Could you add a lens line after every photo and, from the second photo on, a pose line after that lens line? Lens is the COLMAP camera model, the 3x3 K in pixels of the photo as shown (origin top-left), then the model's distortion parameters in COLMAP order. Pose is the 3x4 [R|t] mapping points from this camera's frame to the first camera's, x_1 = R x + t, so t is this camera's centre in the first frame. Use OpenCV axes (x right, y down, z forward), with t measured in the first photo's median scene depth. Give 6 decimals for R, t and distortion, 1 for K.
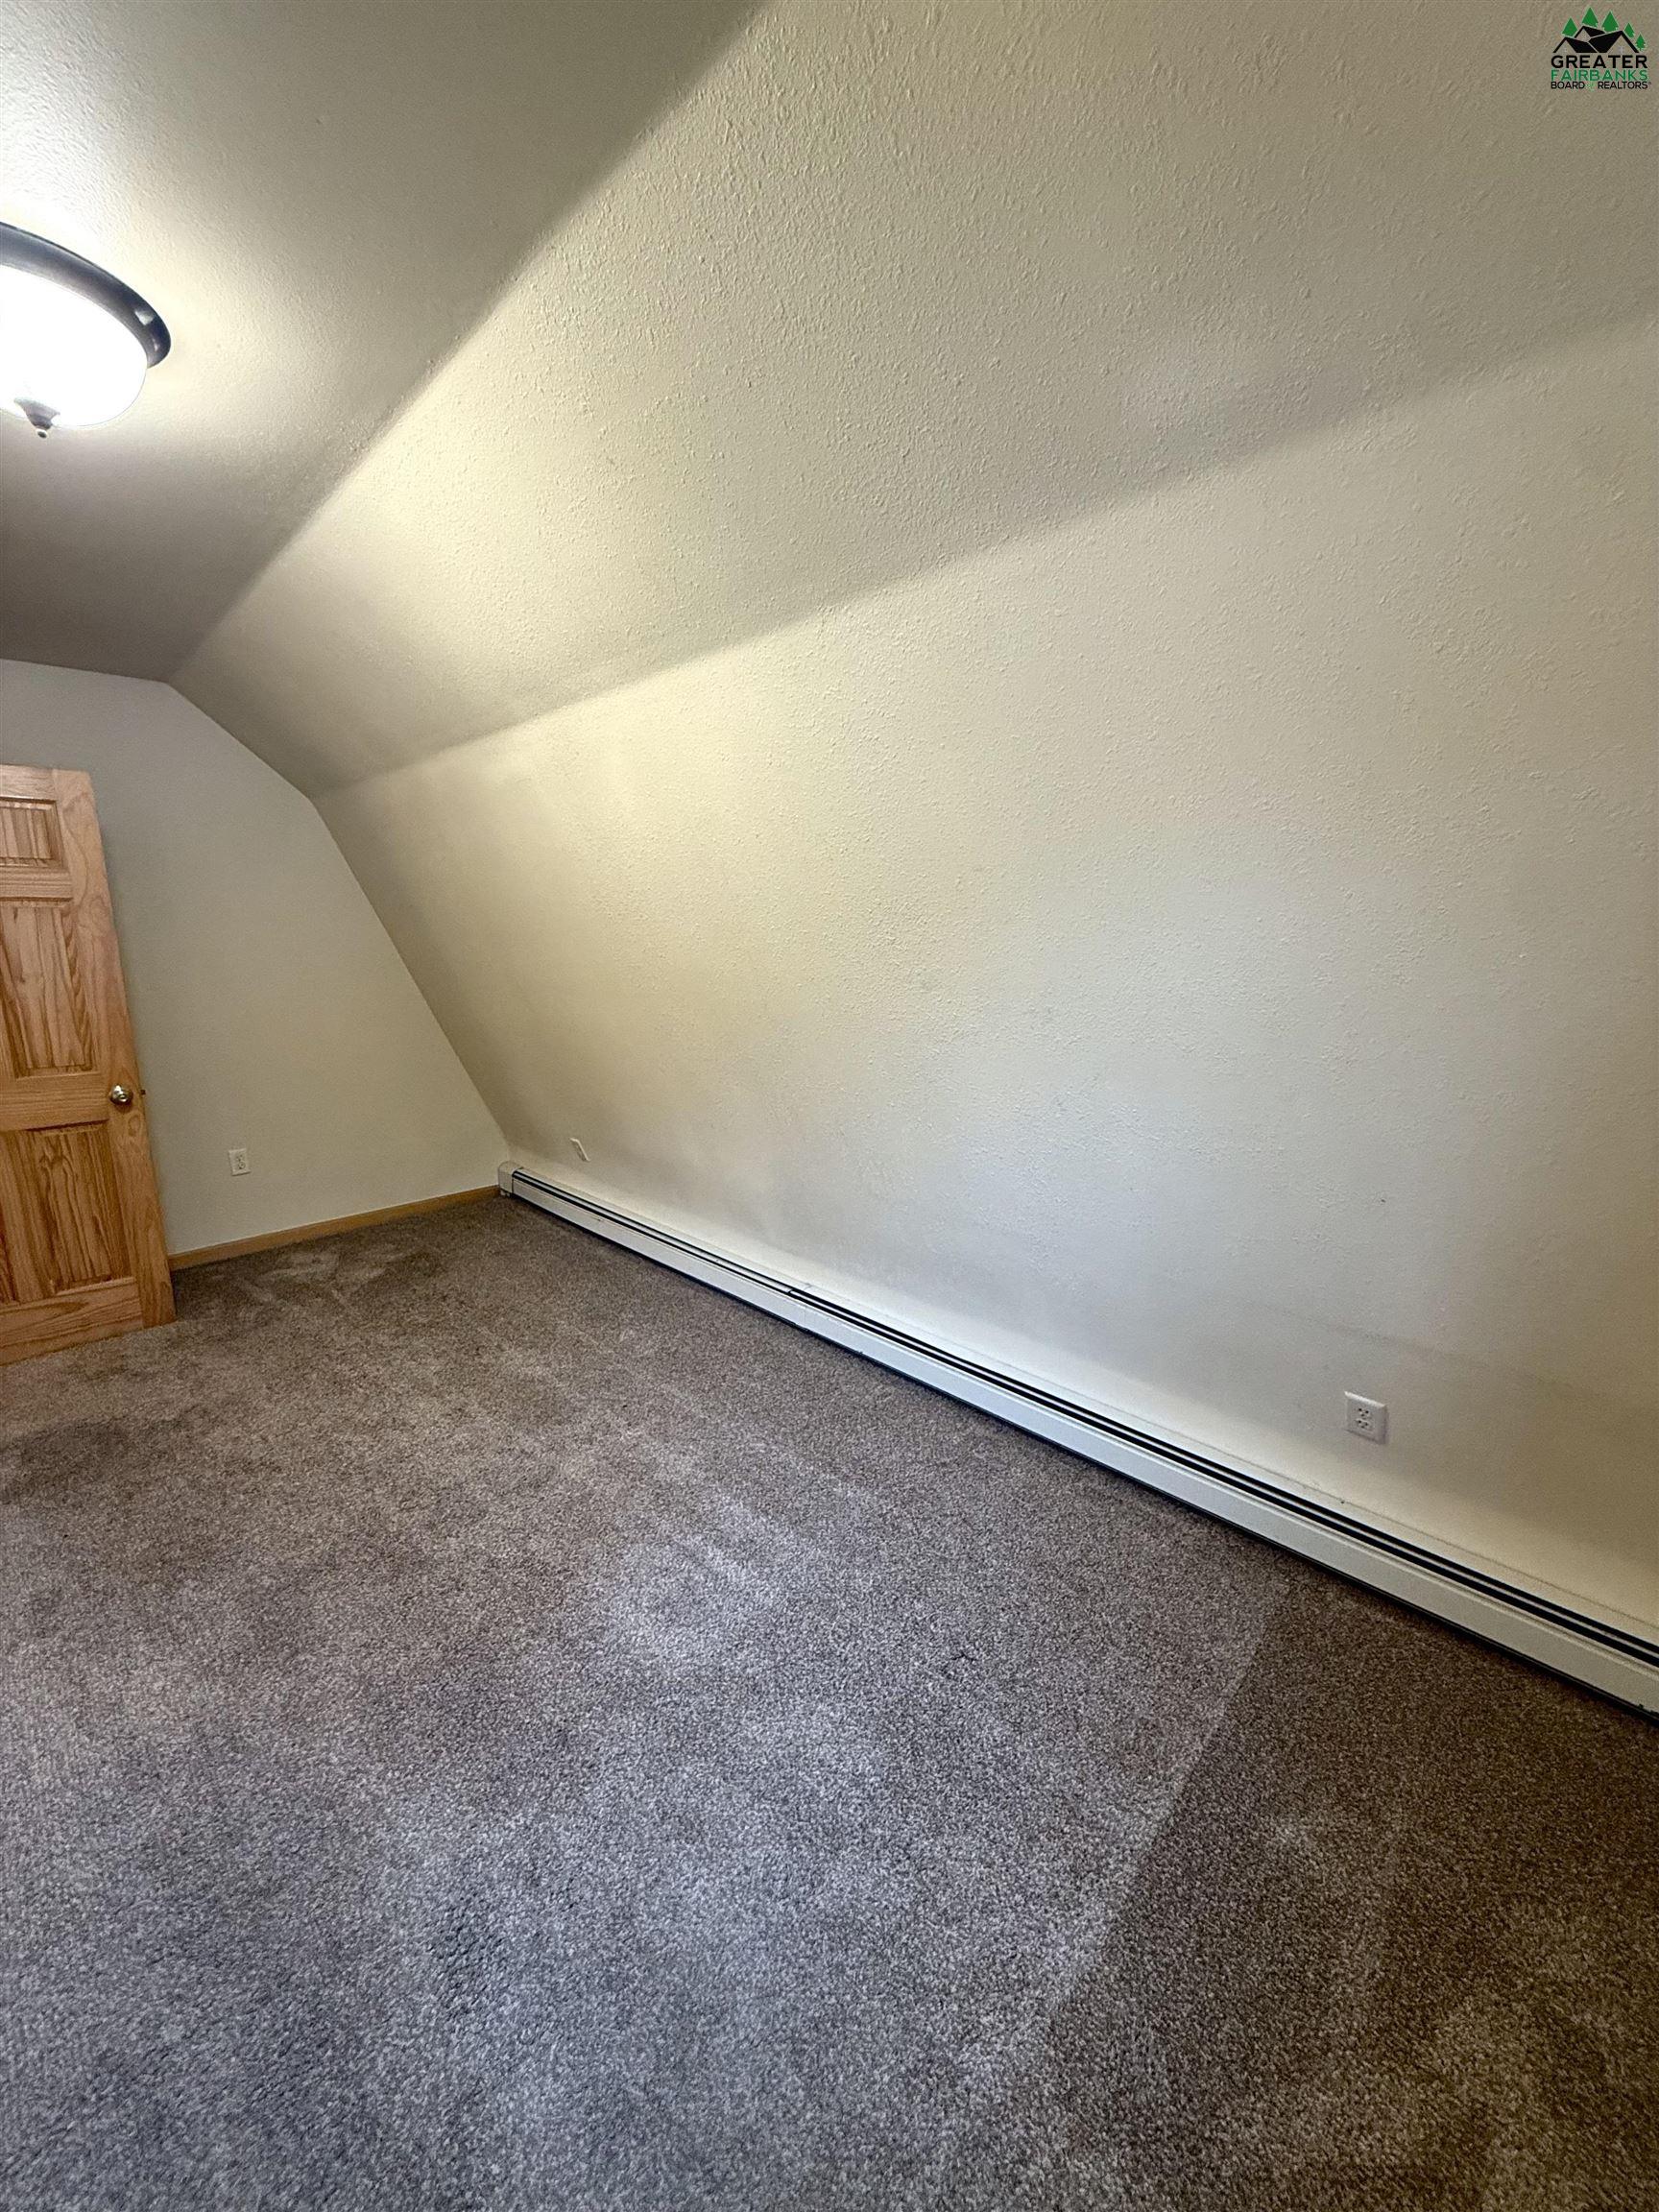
lens RADIAL K [[880.1, 0, 833.6], [0, 880.1, 1107.6], [0, 0, 1]] dist [-0.001826, 0.000127]
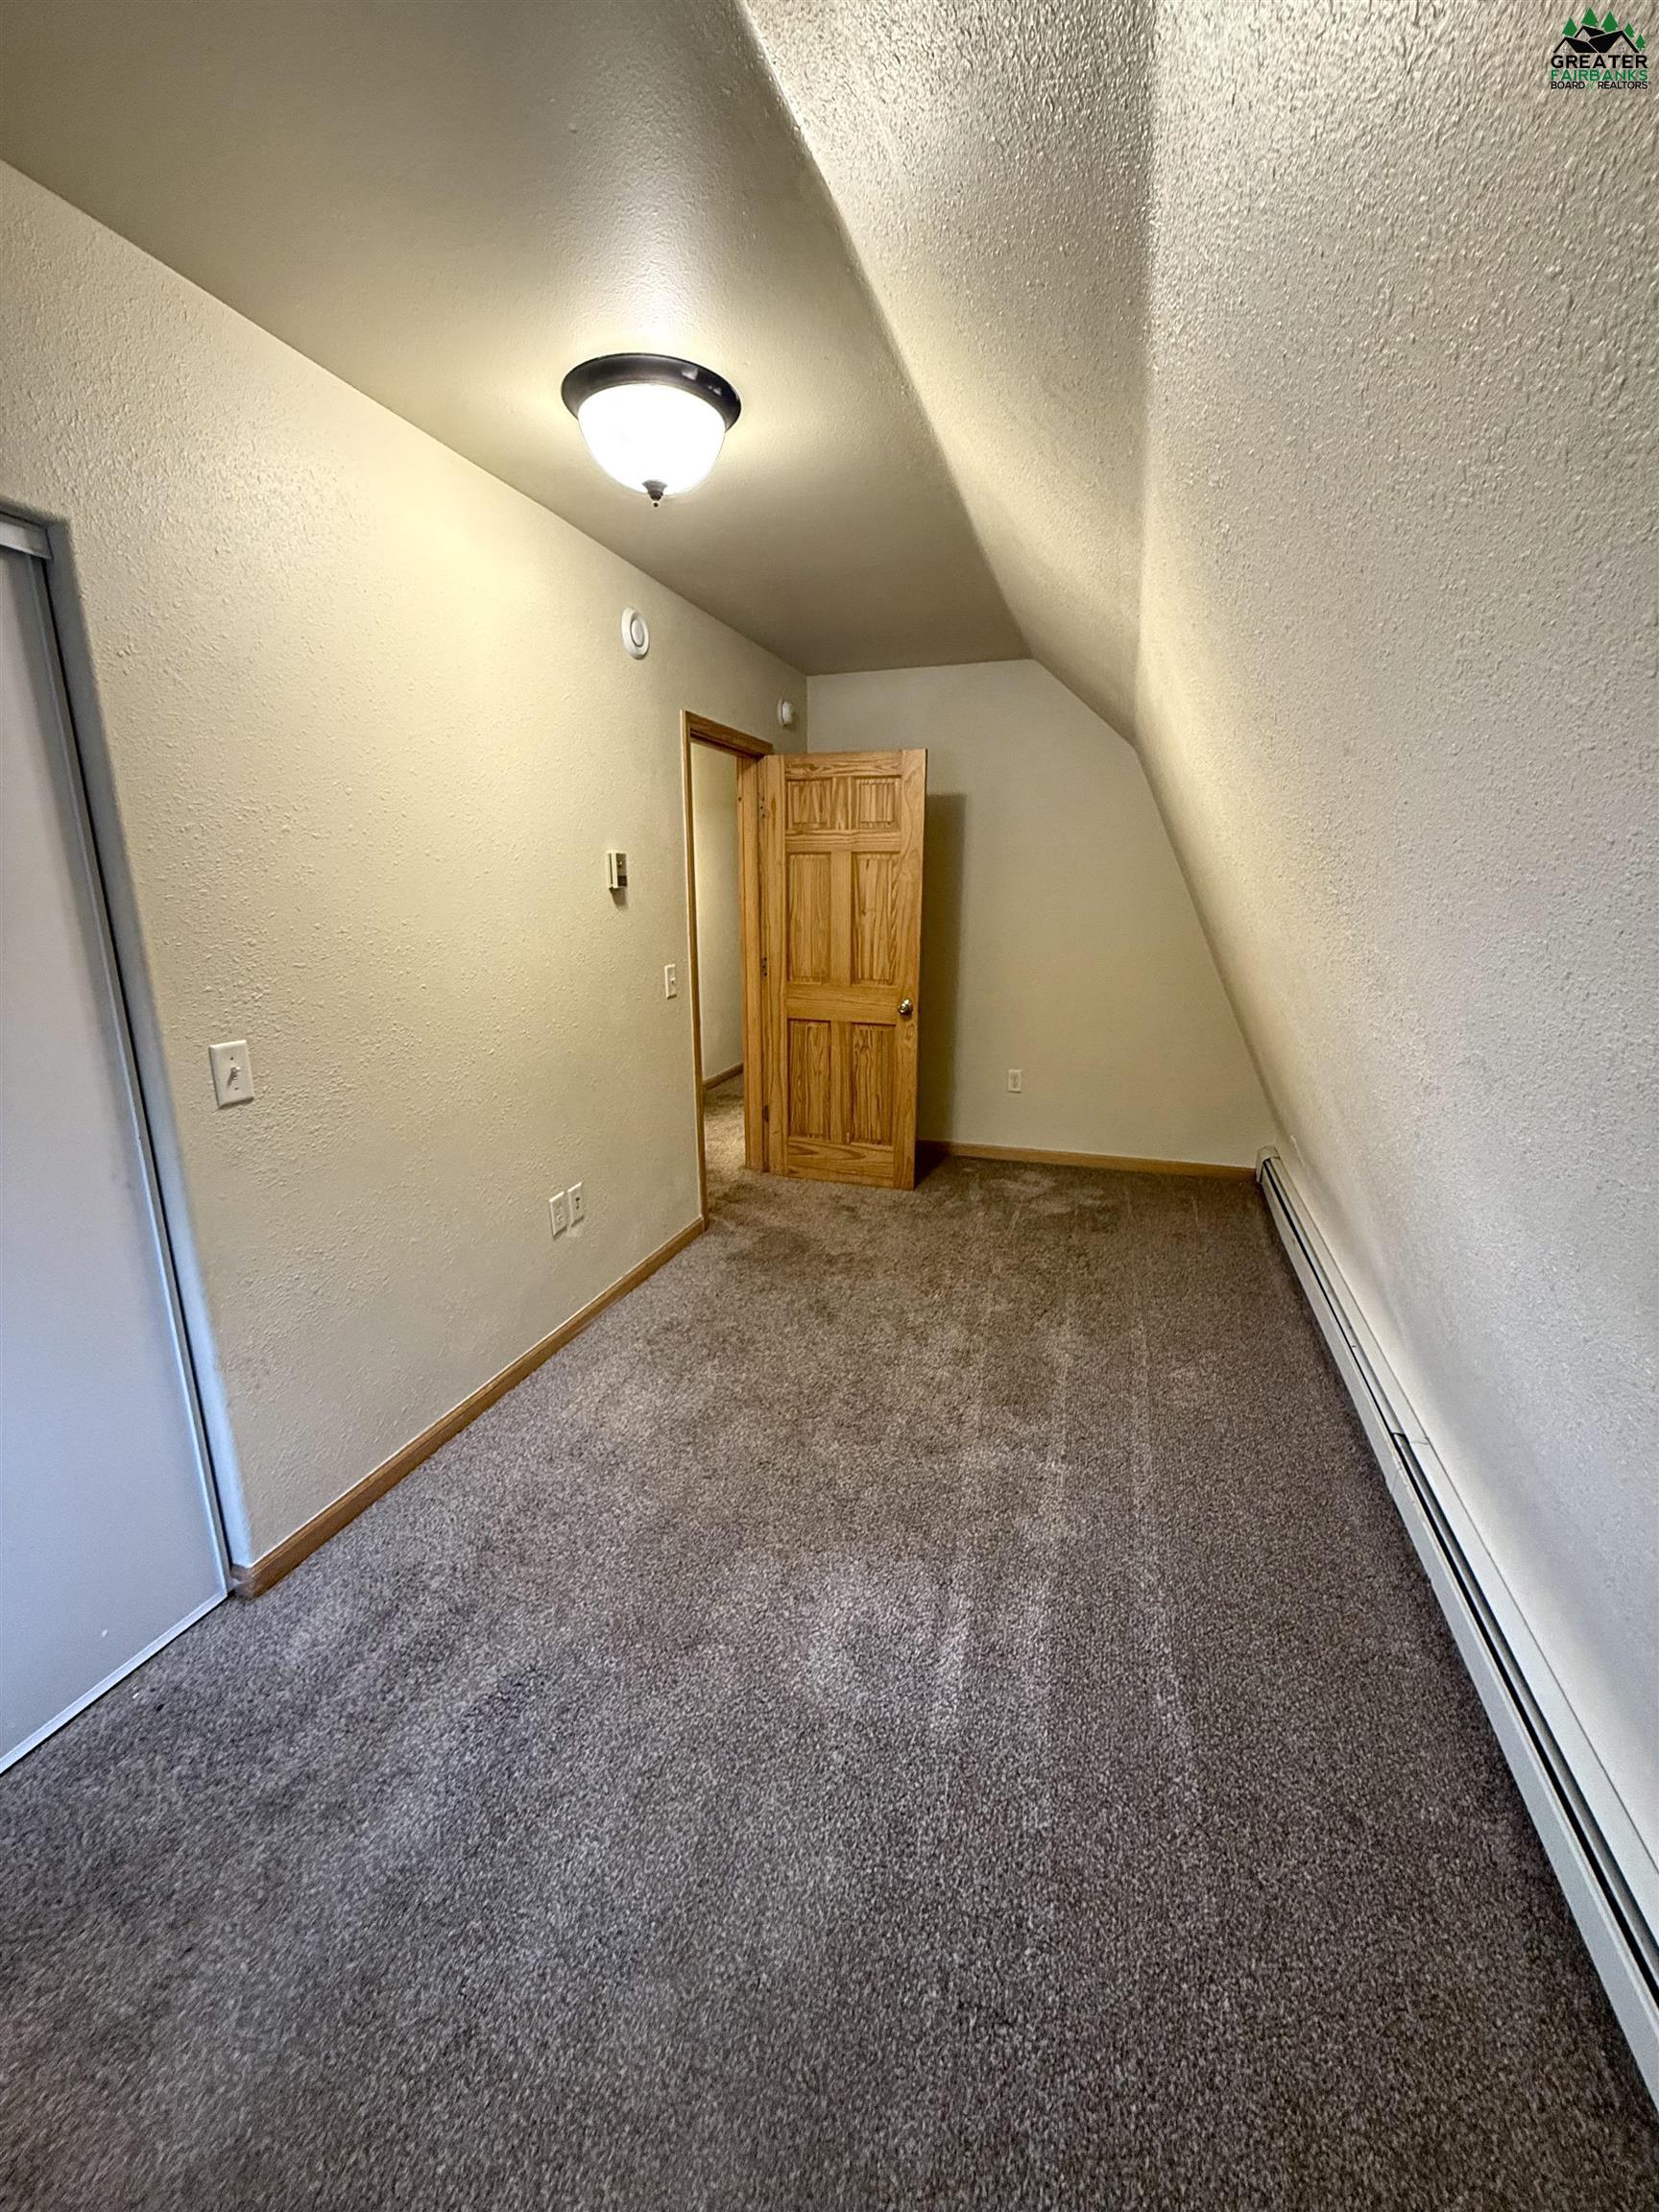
lens RADIAL K [[880.1, 0, 830.0], [0, 880.1, 1107.6], [0, 0, 1]] dist [-0.001826, 0.000127]
pose [[0.453131, 0.228129, -0.861760, 0.295653], [-0.182004, 0.970014, 0.161085, -0.062798], [0.872666, 0.083851, 0.481064, 0.318784]]
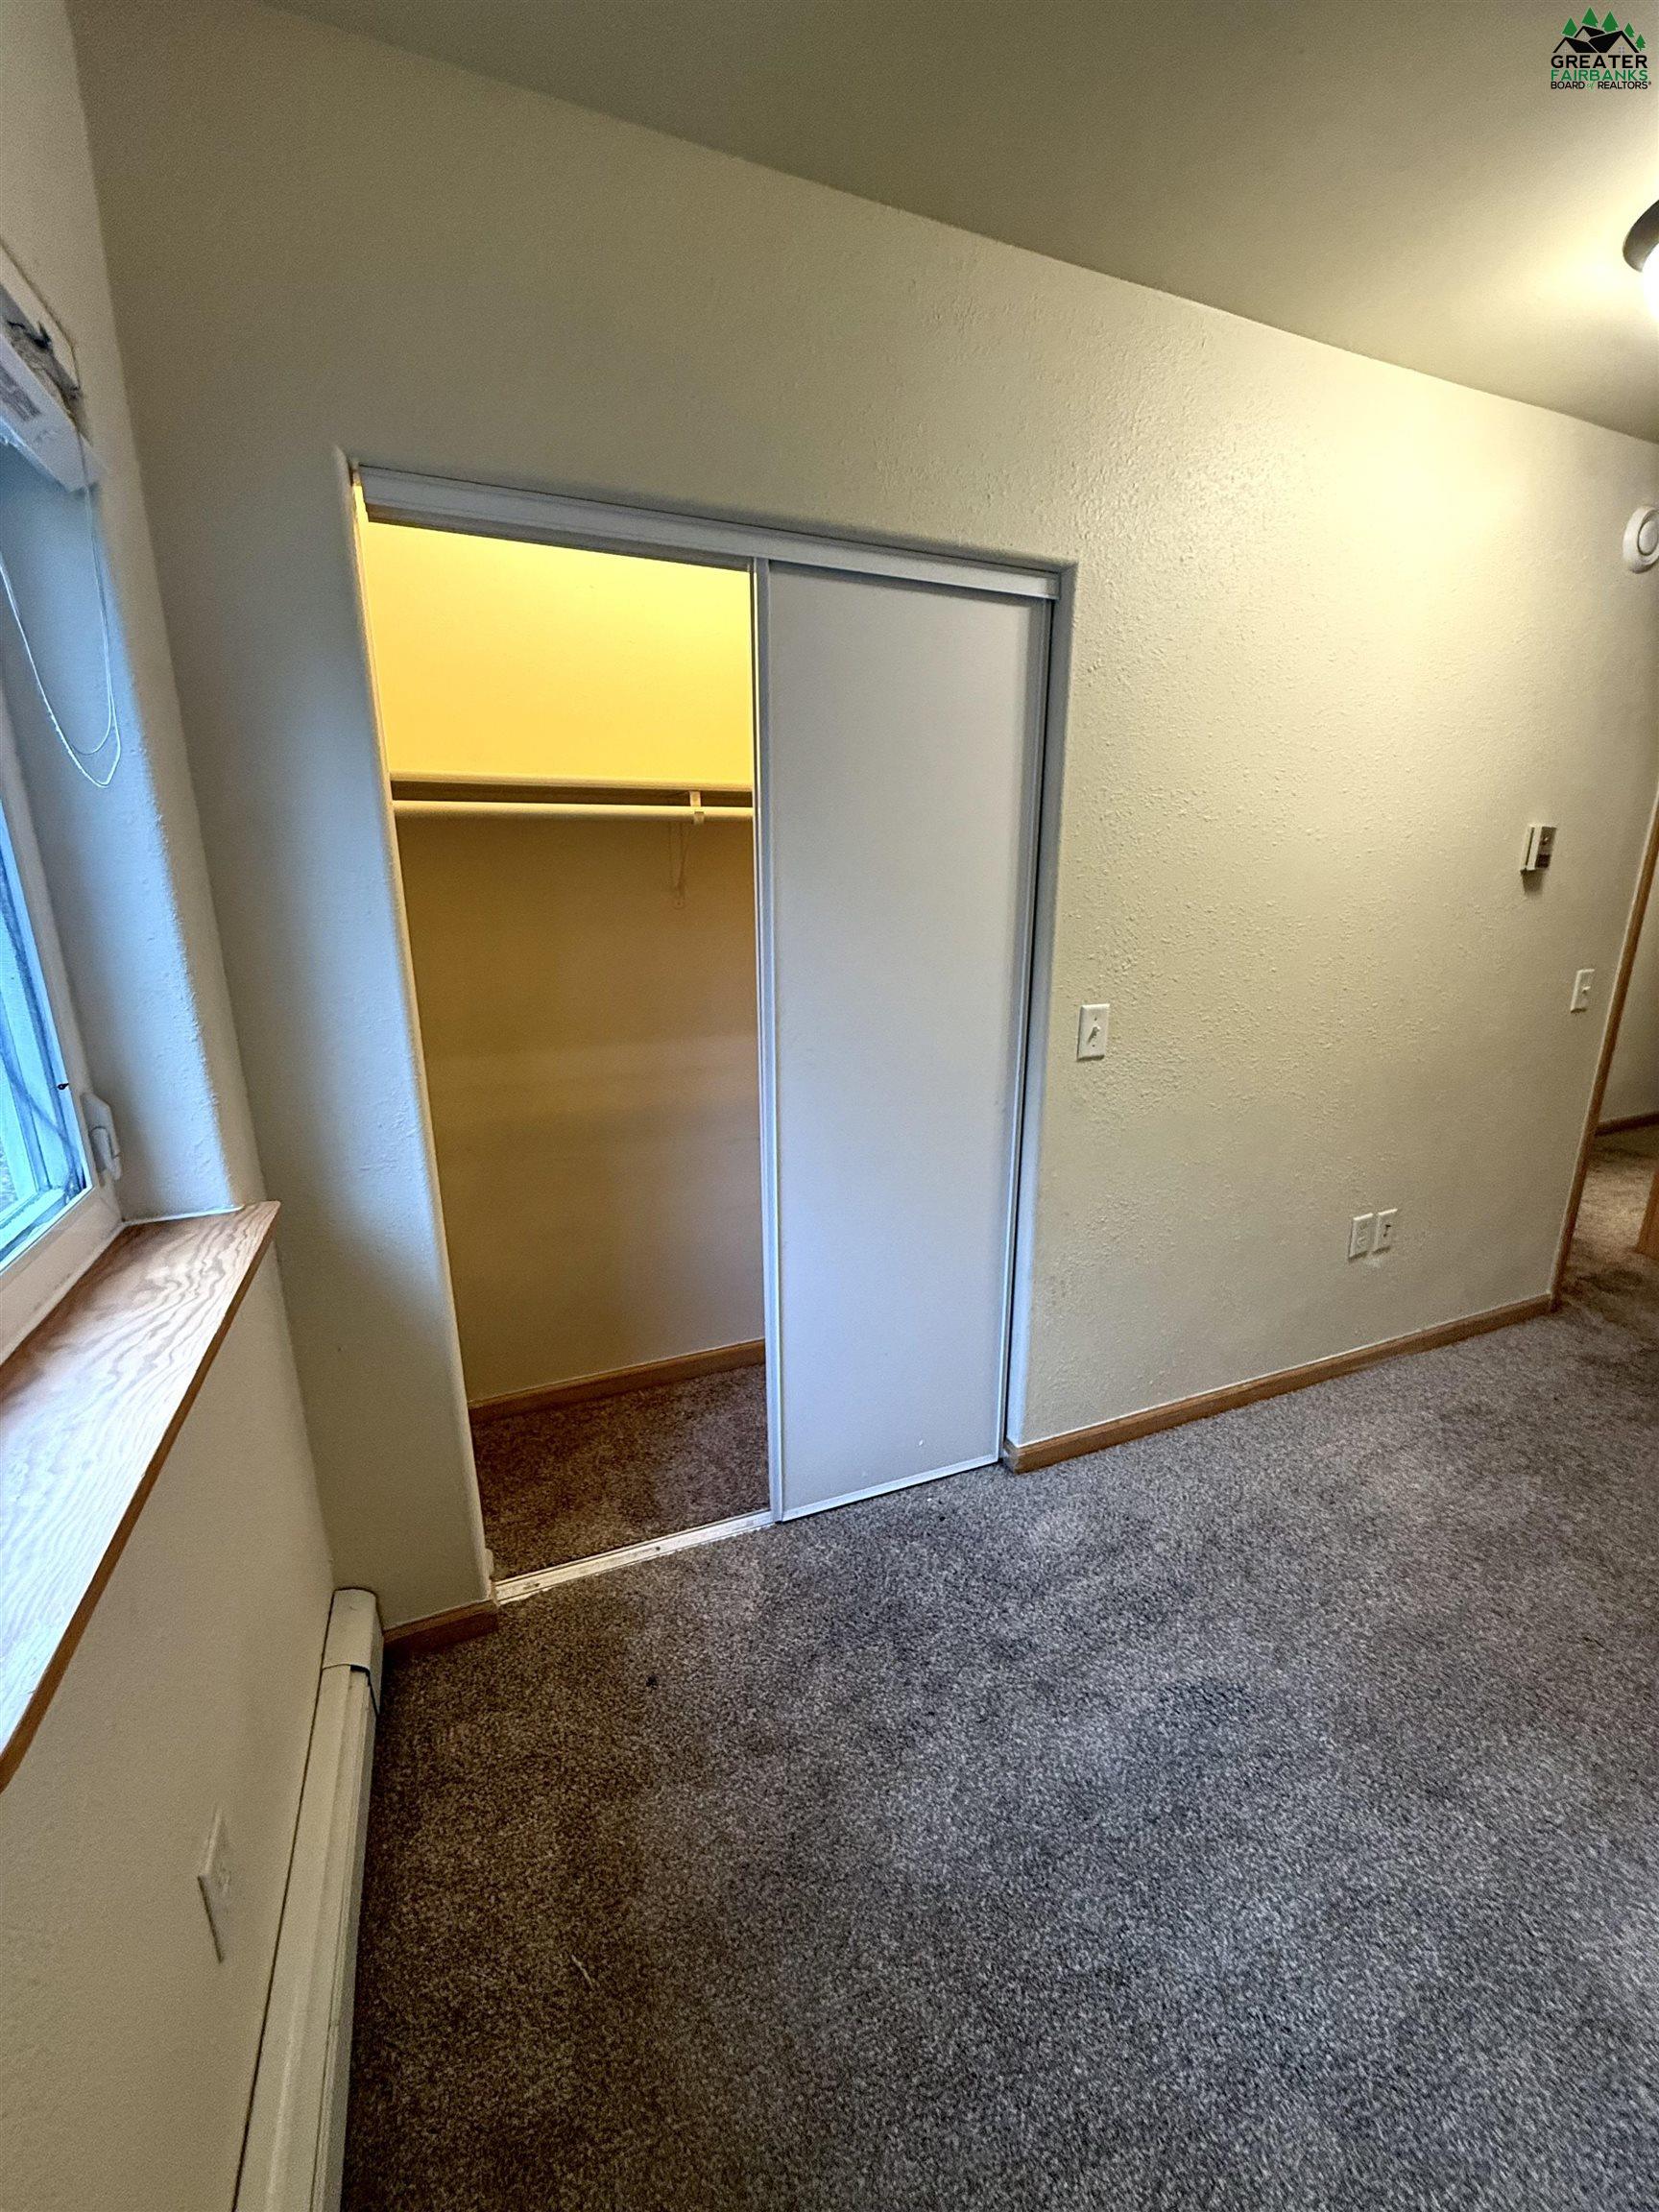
lens RADIAL K [[880.1, 0, 830.3], [0, 880.1, 1109.5], [0, 0, 1]] dist [-0.001826, 0.000127]
pose [[-0.380647, 0.251215, -0.889943, 0.289779], [-0.178569, 0.924309, 0.337293, -0.052418], [0.907315, 0.287306, -0.306976, 0.289481]]
